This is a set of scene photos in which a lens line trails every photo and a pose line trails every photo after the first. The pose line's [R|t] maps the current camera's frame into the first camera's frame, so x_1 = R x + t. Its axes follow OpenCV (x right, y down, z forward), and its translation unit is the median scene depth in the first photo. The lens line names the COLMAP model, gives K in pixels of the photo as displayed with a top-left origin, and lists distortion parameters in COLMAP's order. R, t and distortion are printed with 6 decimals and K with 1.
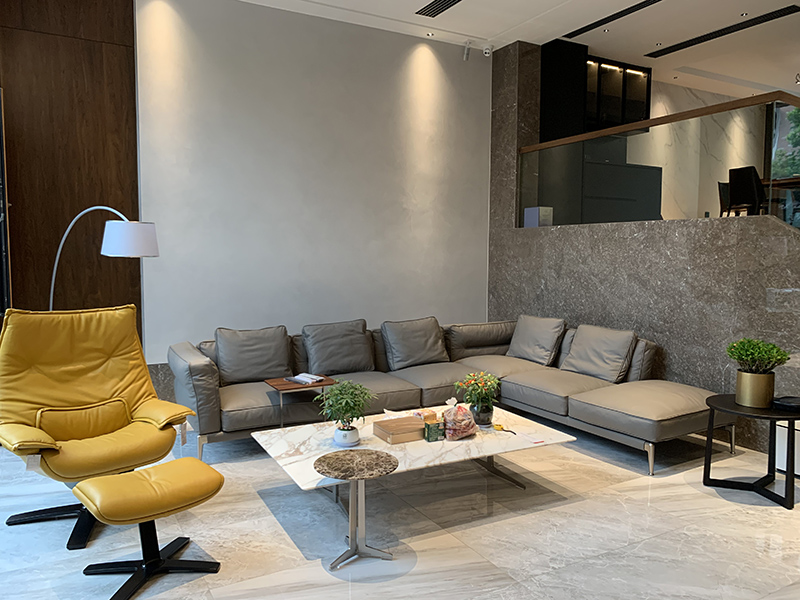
lens RADIAL K [[614.6, 0, 398.7], [0, 614.6, 299.6], [0, 0, 1]] dist [0.046229, -0.065683]
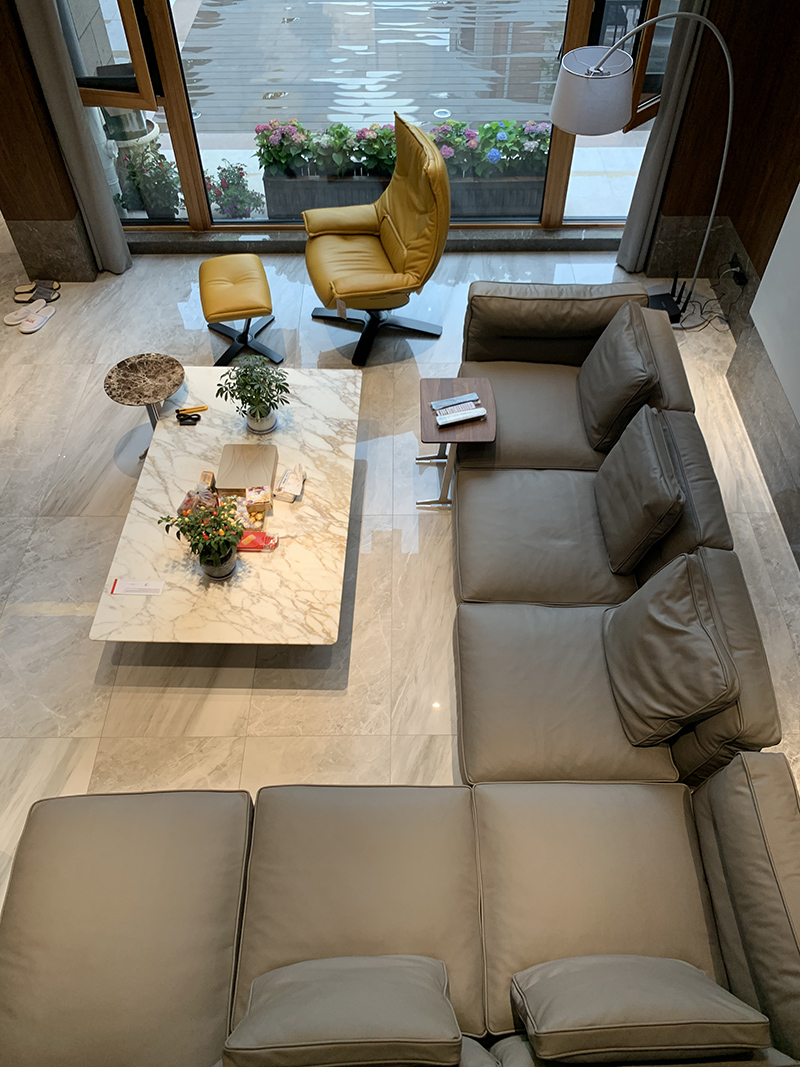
lens RADIAL K [[819.8, 0, 400.4], [0, 819.8, 532.5], [0, 0, 1]] dist [0.046229, -0.065683]
pose [[-0.490253, 0.674754, -0.551688, 0.680021], [-0.059122, 0.605772, 0.793439, -0.730313], [0.869573, 0.421602, -0.257088, 1.860243]]
